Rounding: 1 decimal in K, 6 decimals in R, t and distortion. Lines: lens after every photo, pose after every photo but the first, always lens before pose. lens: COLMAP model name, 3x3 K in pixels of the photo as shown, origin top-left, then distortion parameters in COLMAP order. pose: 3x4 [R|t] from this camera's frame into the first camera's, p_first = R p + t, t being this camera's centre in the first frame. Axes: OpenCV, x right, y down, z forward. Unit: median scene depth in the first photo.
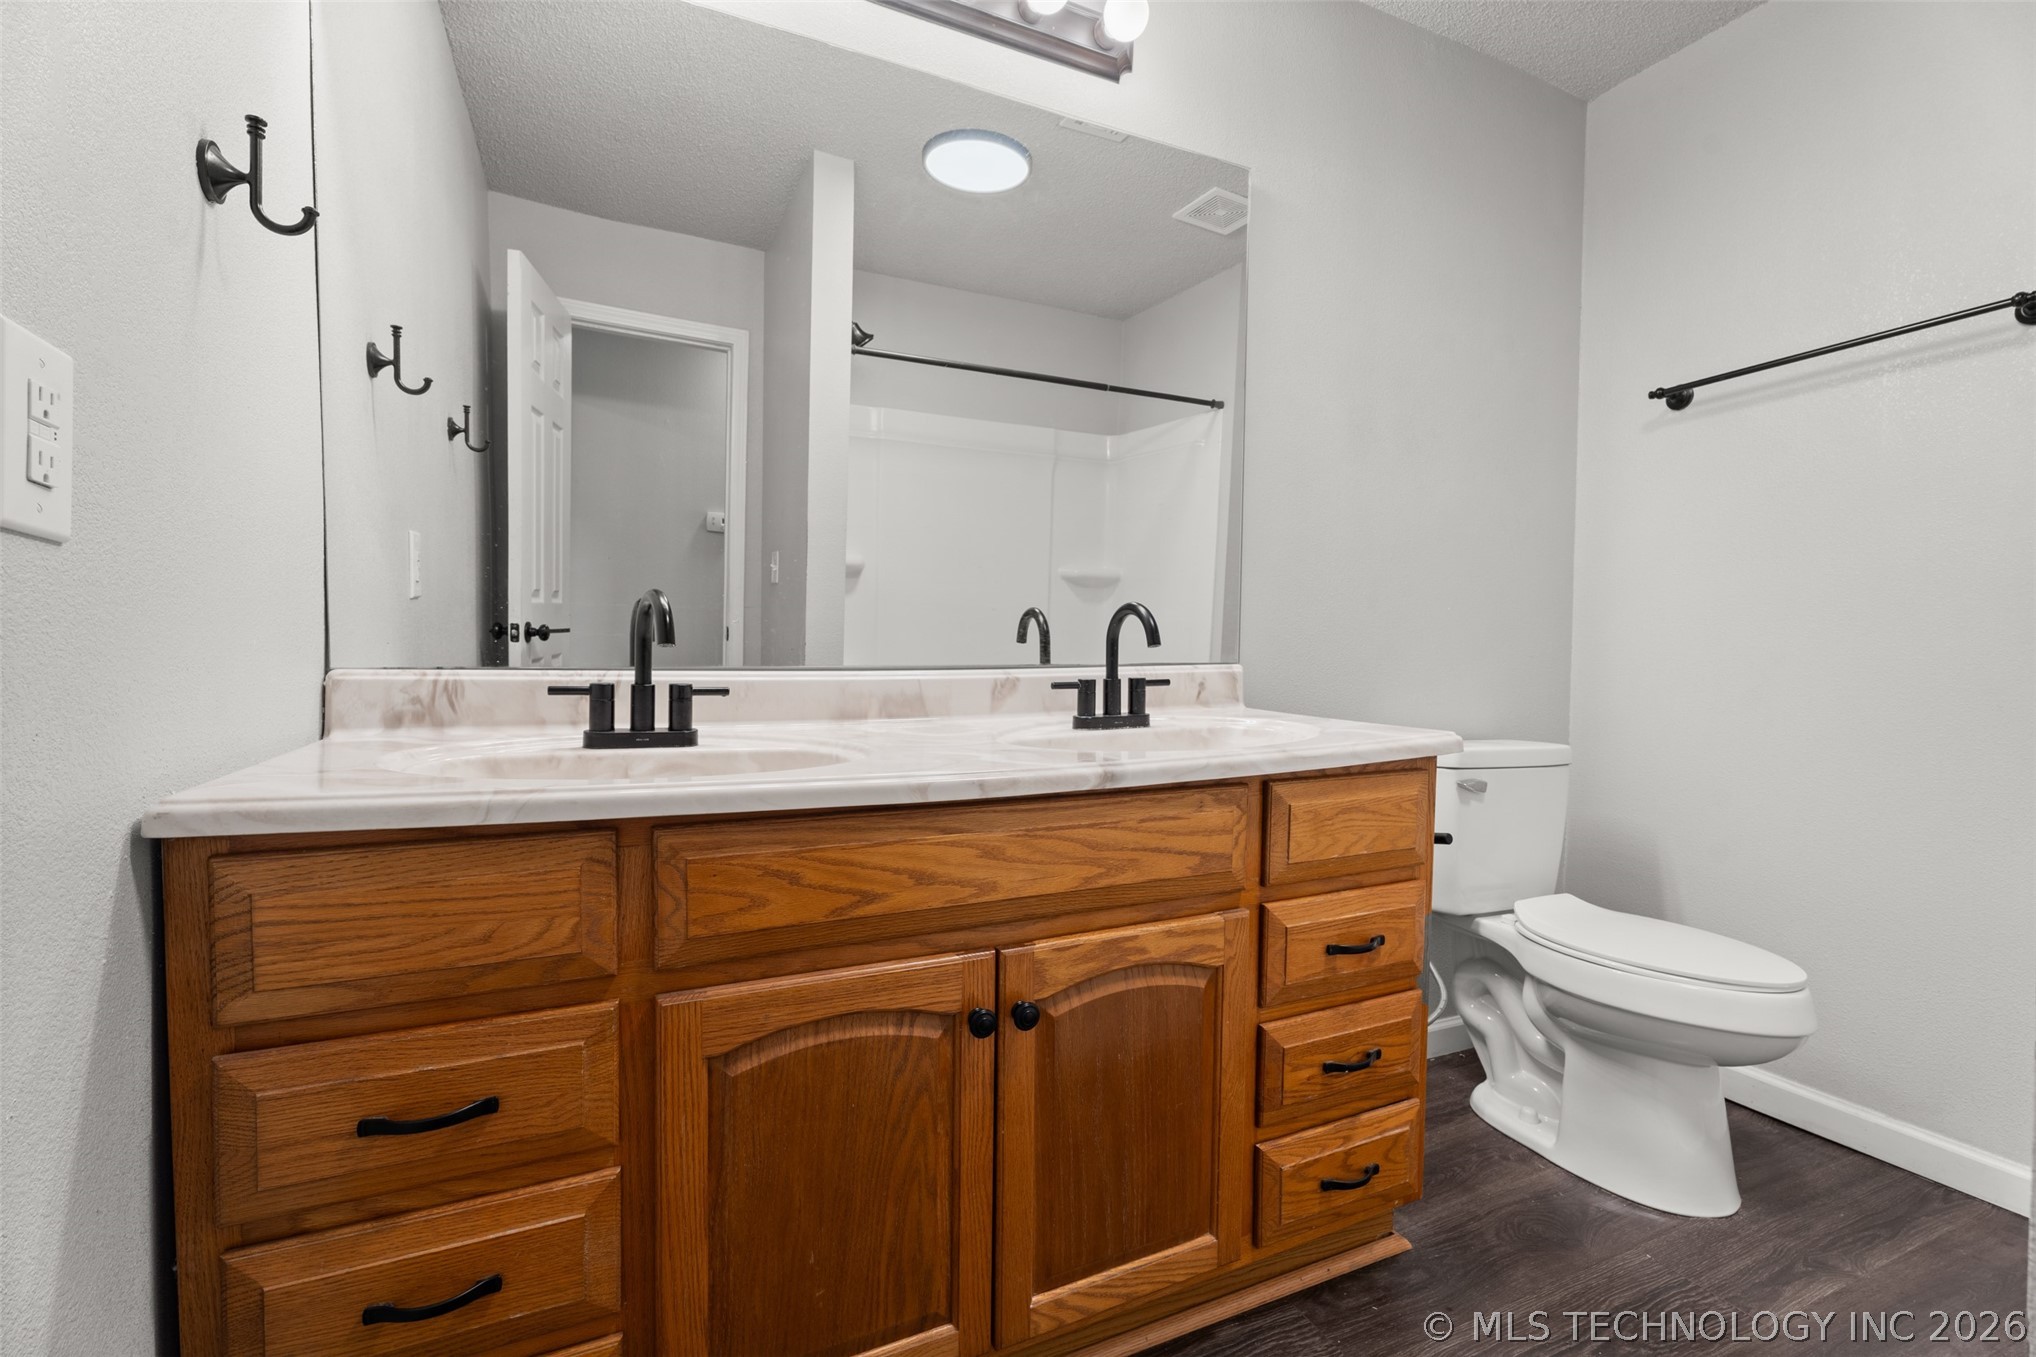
lens RADIAL K [[895.1, 0, 1031.7], [0, 895.1, 672.8], [0, 0, 1]] dist [0.003786, -0.001329]
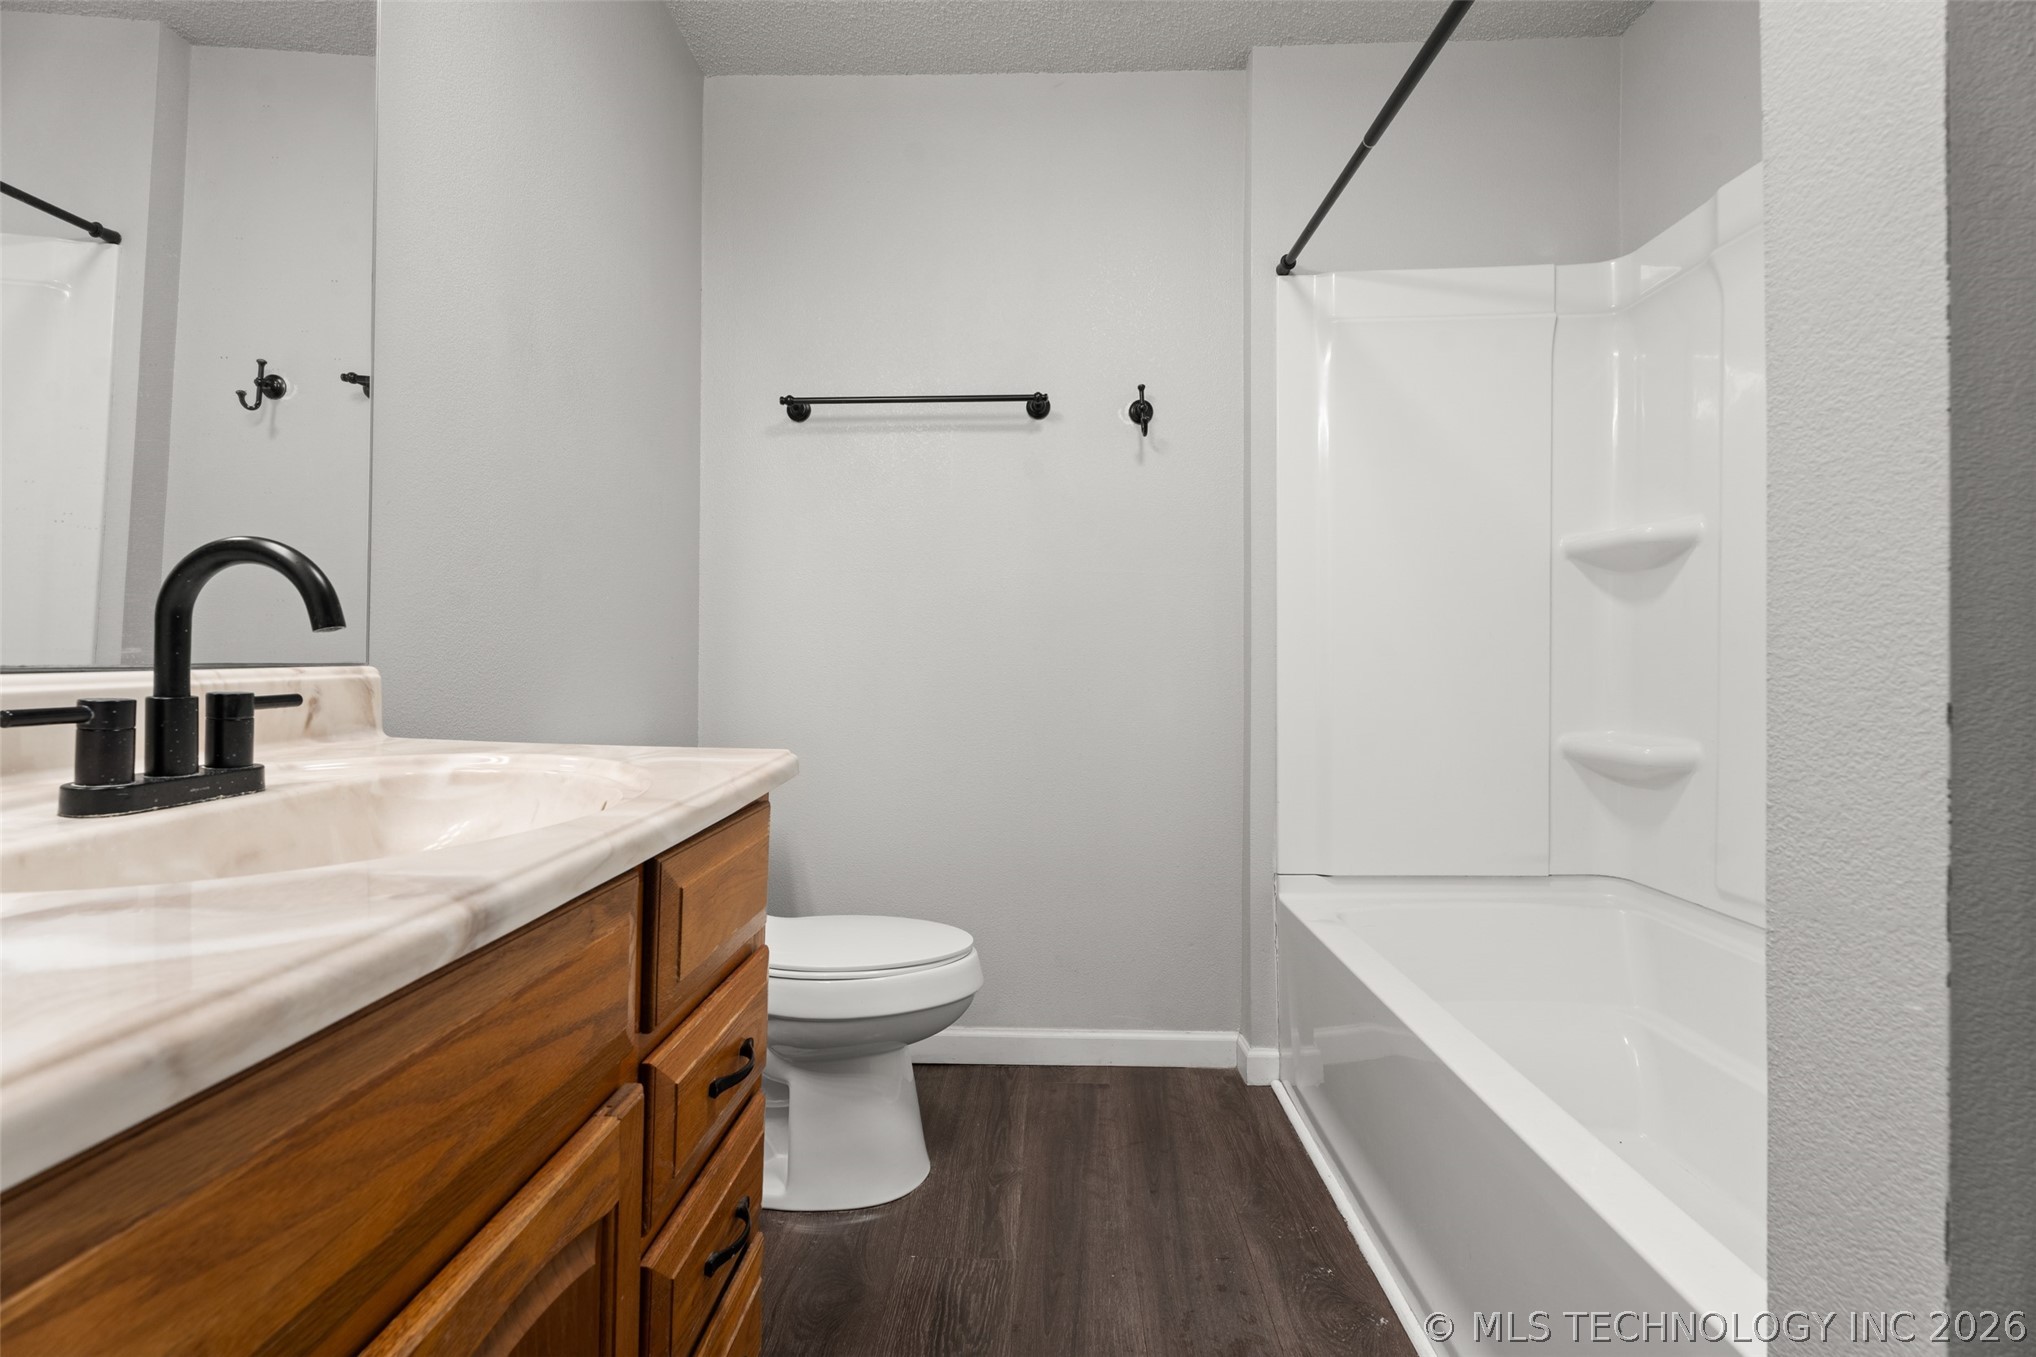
lens RADIAL K [[895.1, 0, 1016.0], [0, 895.1, 679.8], [0, 0, 1]] dist [0.003786, -0.001329]
pose [[0.449250, -0.014869, 0.893282, -0.129813], [0.011624, 0.999874, 0.010798, -0.001591], [-0.893331, 0.005533, 0.449366, 0.401844]]
